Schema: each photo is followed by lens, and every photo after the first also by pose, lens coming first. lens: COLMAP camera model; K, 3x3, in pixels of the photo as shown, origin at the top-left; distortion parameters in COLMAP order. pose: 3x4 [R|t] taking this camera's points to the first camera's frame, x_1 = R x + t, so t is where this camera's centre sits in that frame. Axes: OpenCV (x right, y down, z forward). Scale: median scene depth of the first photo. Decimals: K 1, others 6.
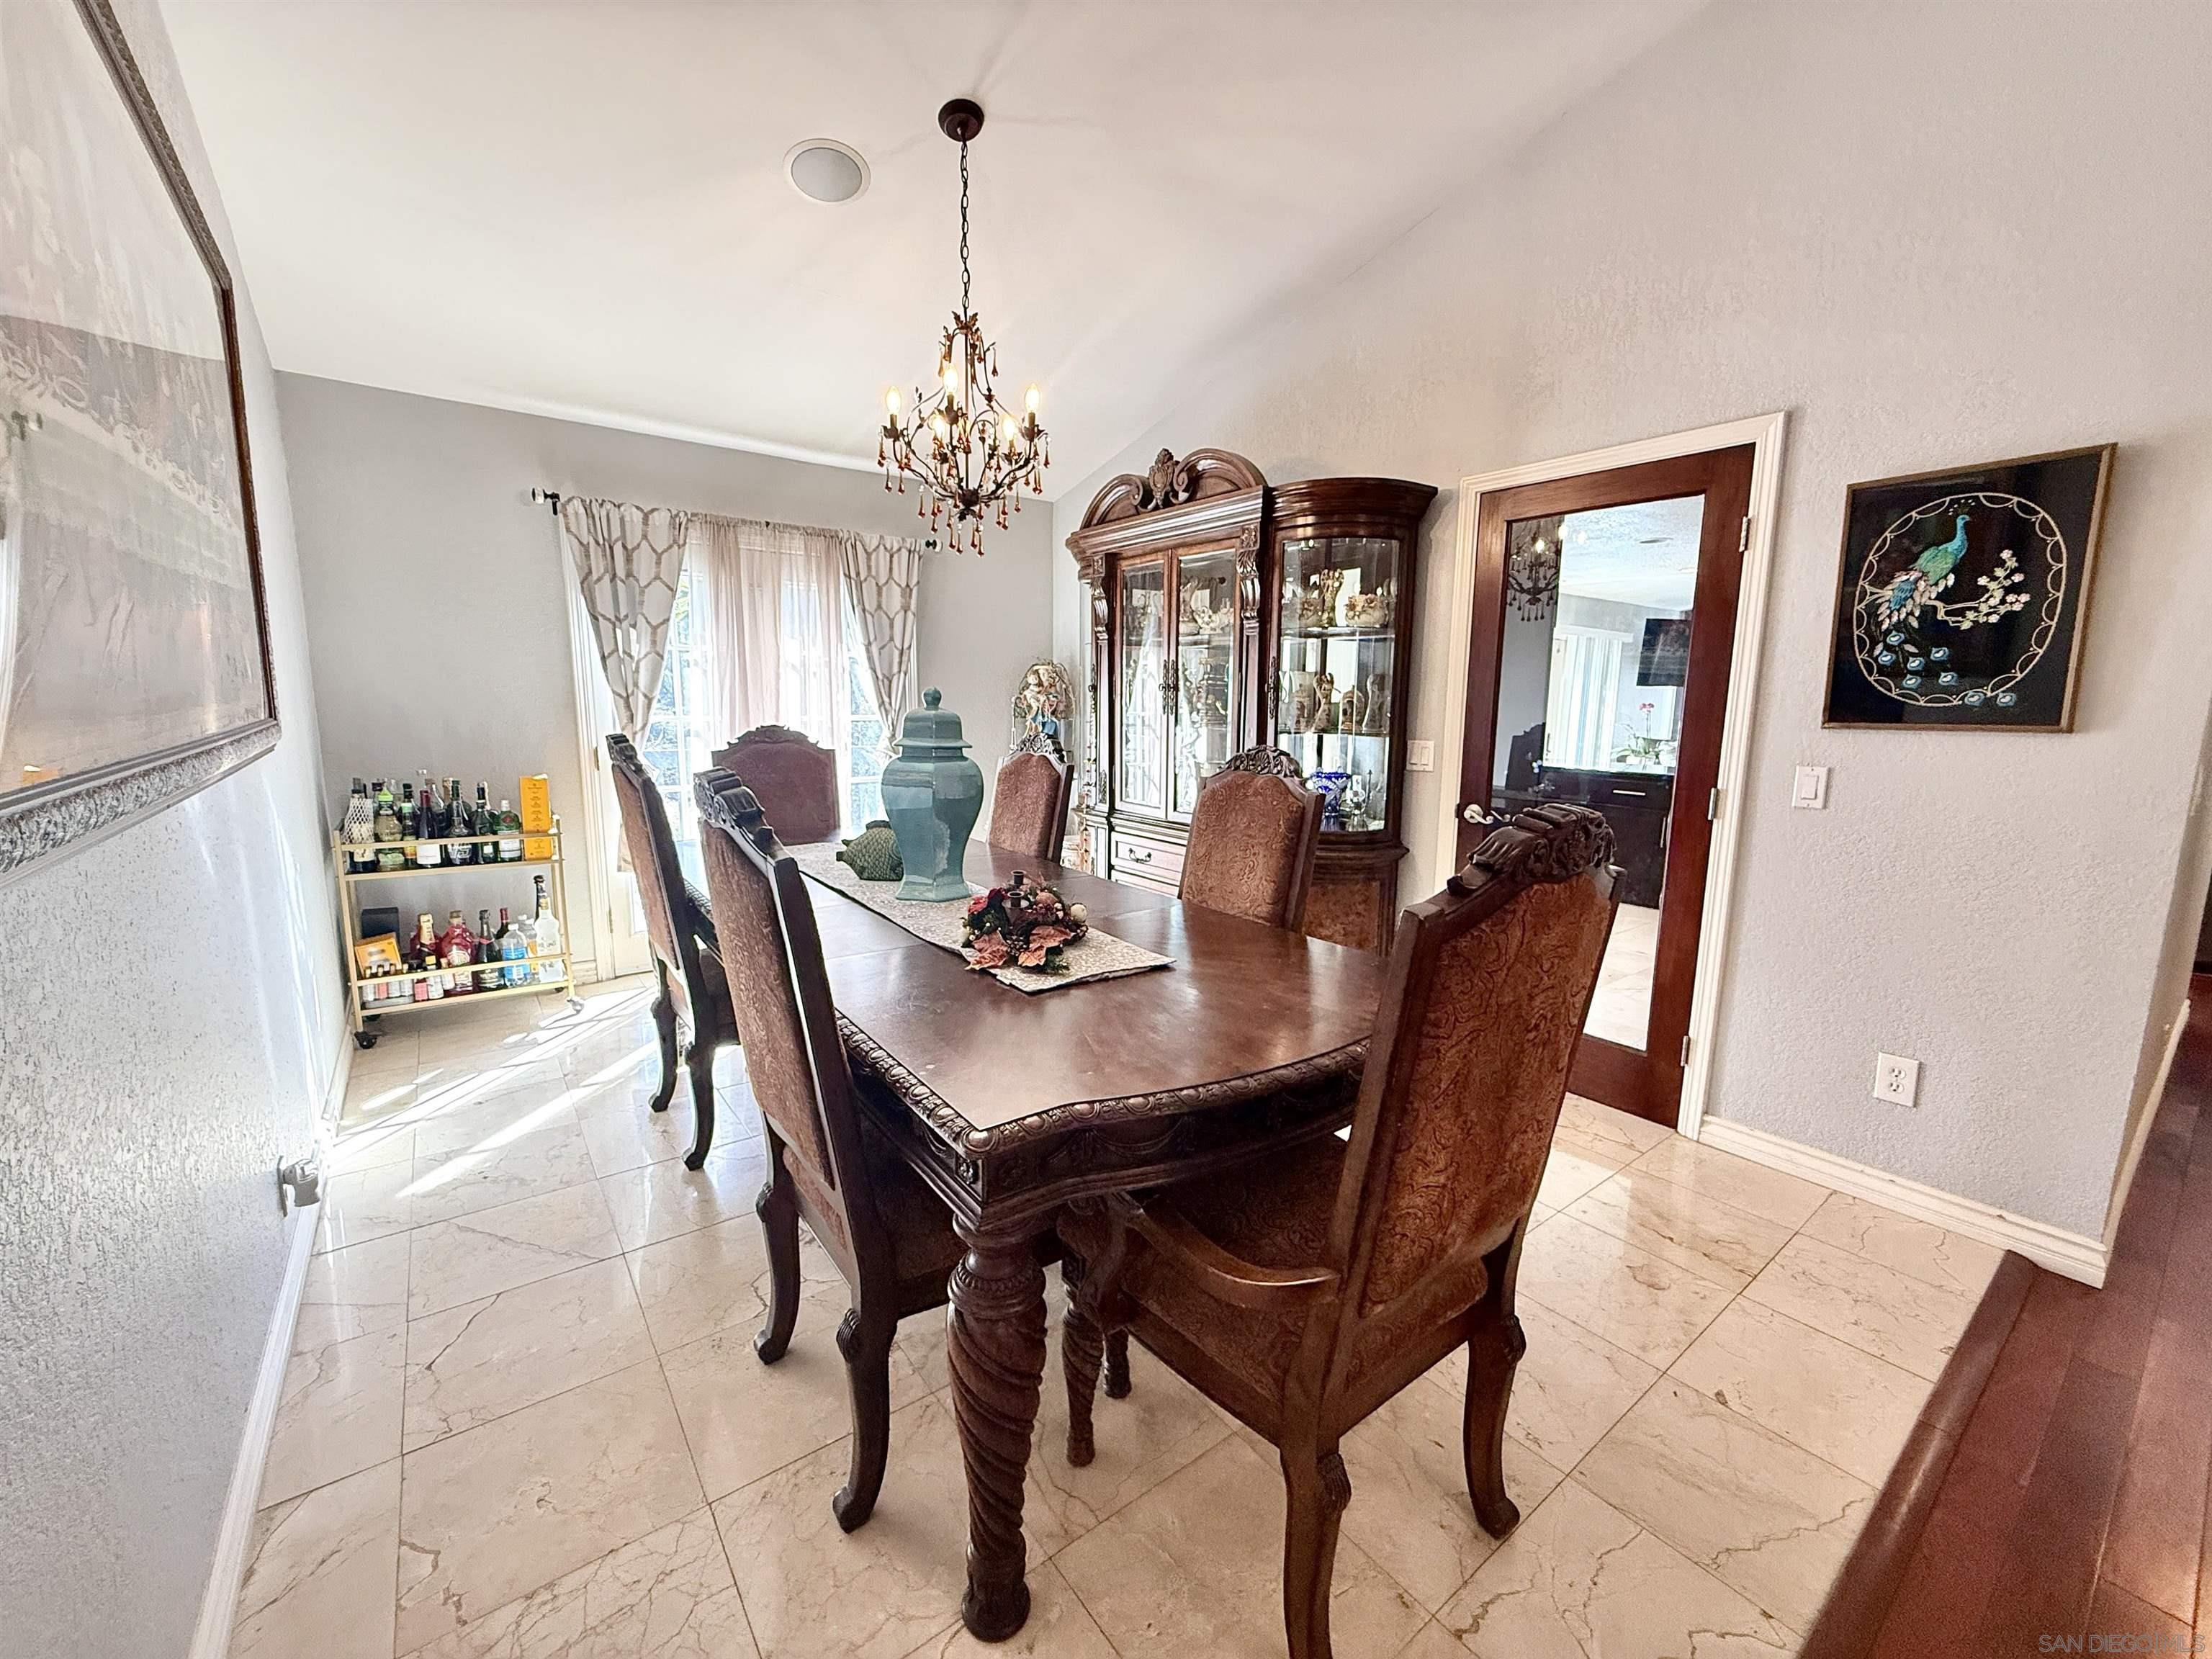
lens RADIAL K [[882.5, 0, 1105.3], [0, 882.5, 827.6], [0, 0, 1]] dist [0.000146, -0.000038]
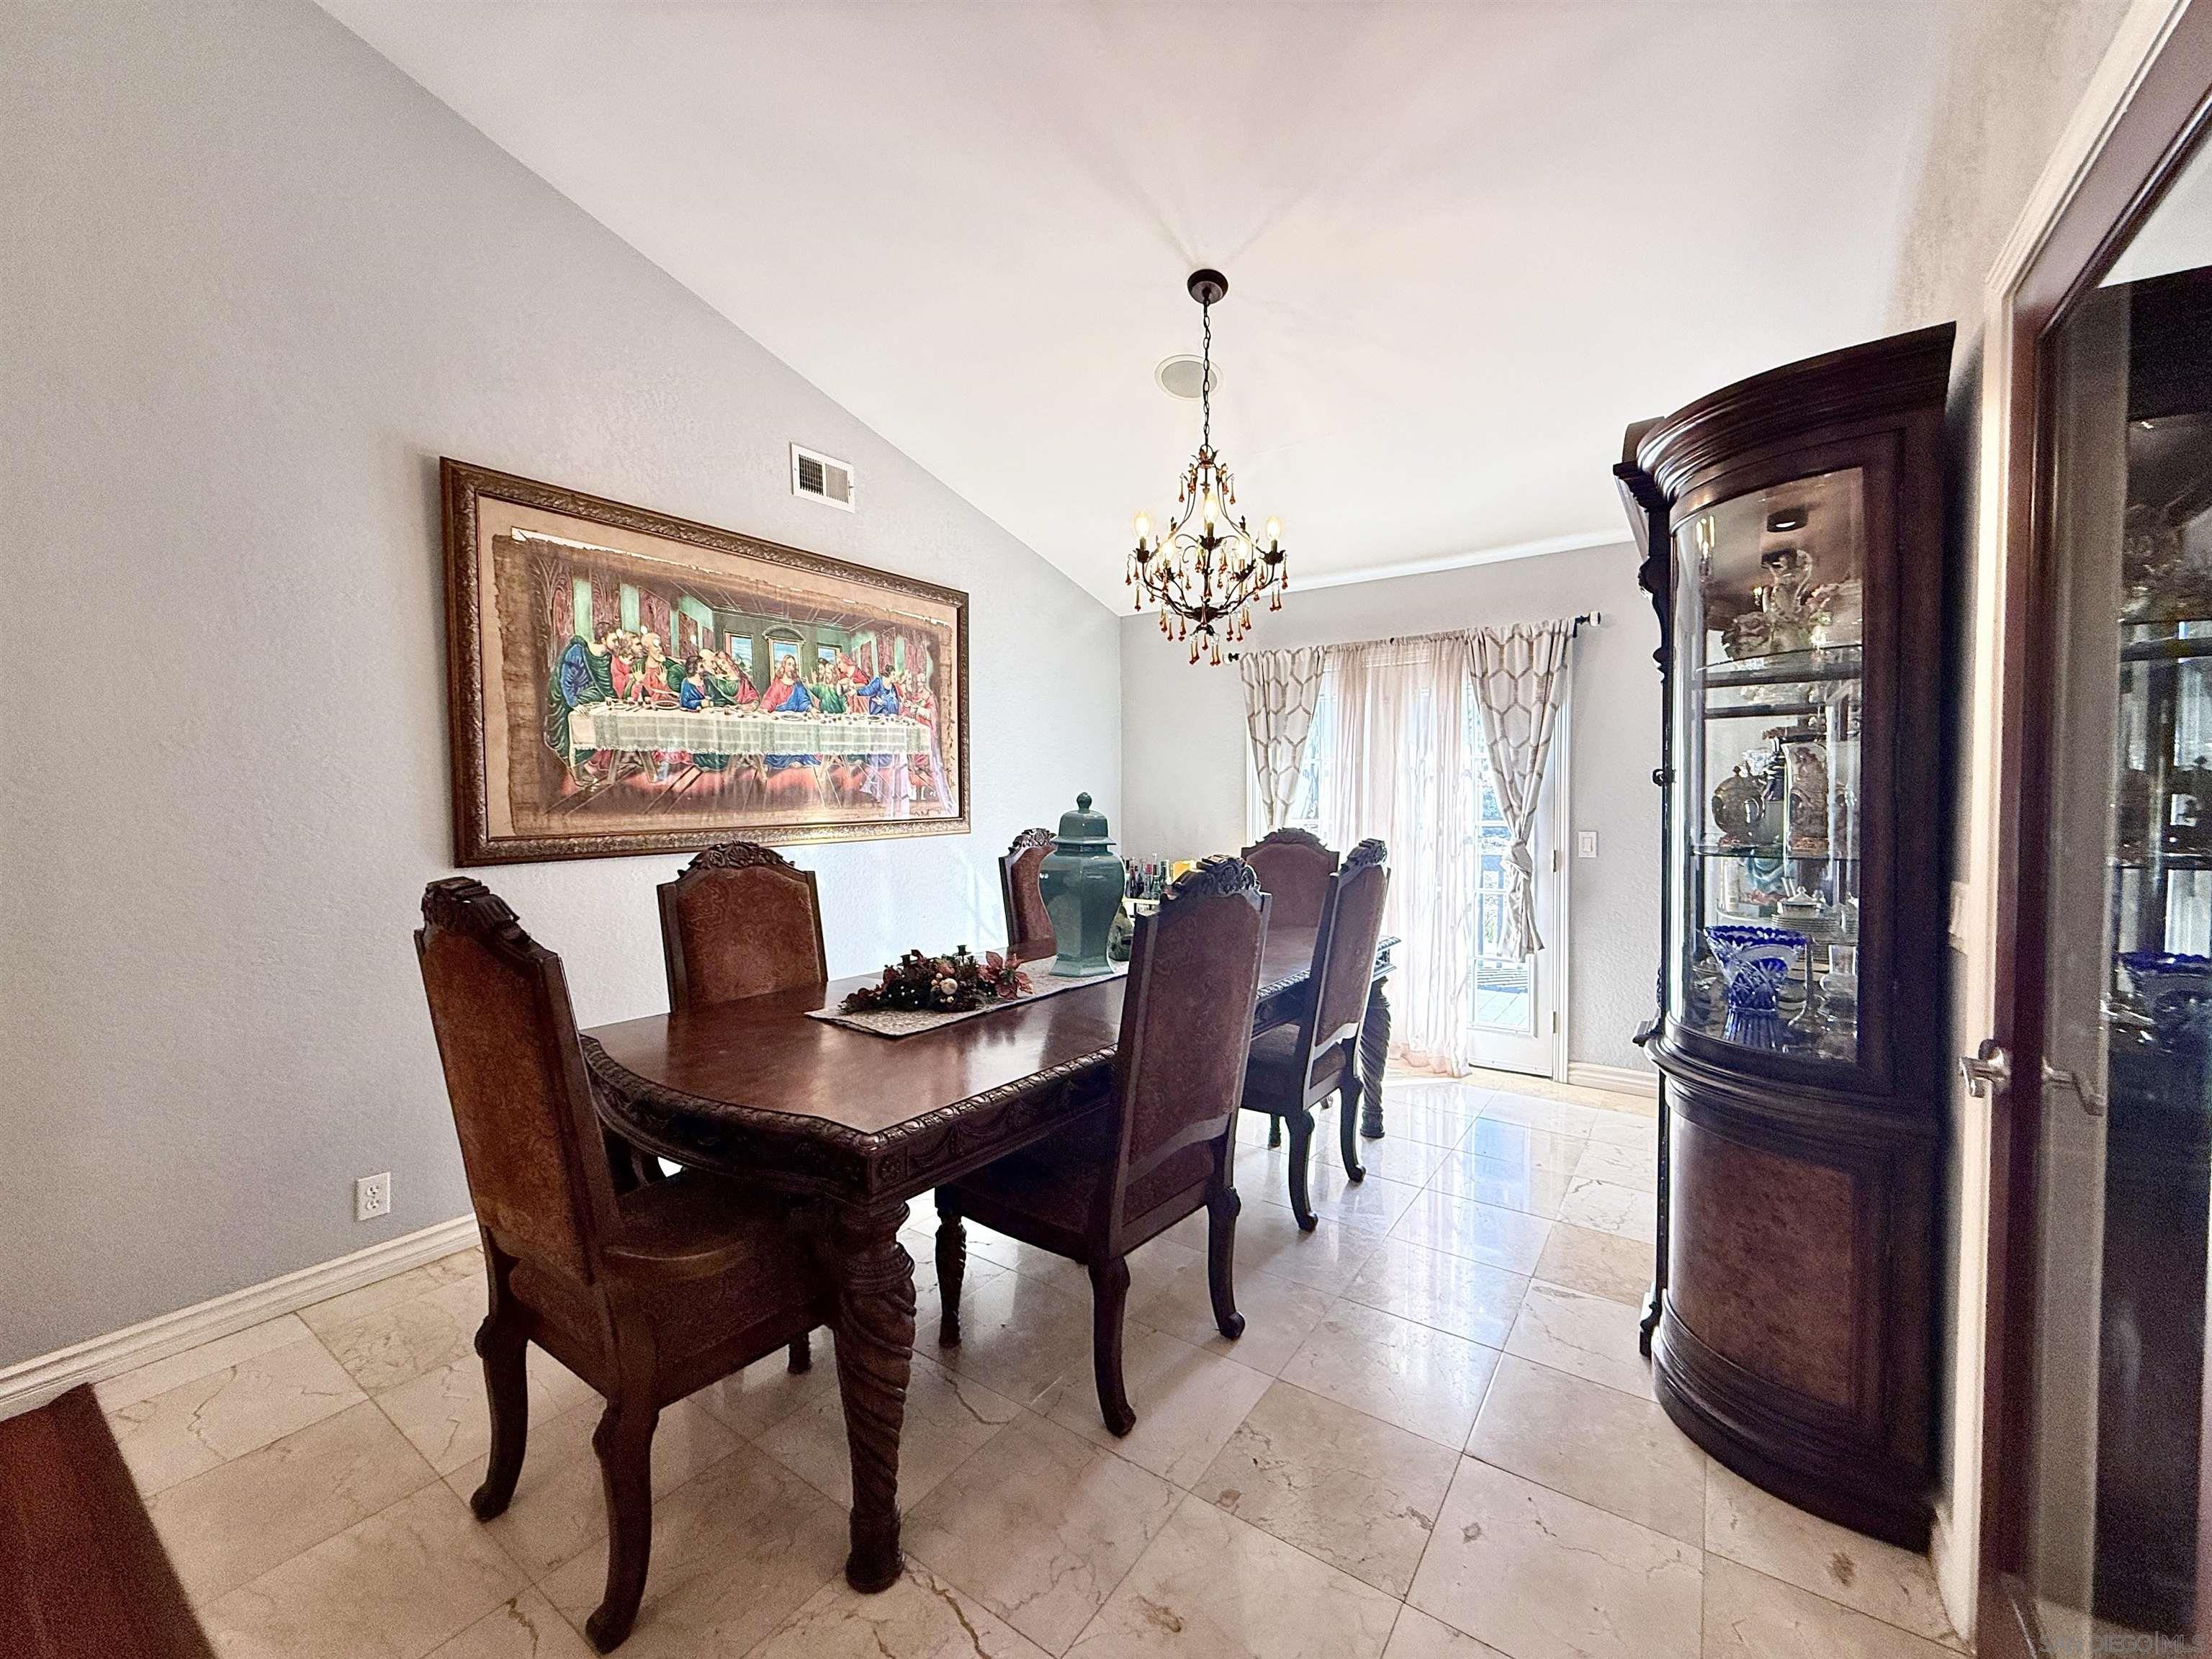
lens RADIAL K [[882.5, 0, 1103.8], [0, 882.5, 830.5], [0, 0, 1]] dist [0.000146, -0.000038]
pose [[0.304414, 0.017269, -0.952383, 0.560506], [-0.130321, 0.991189, -0.023682, -0.051008], [0.943583, 0.131325, 0.303983, 0.407525]]
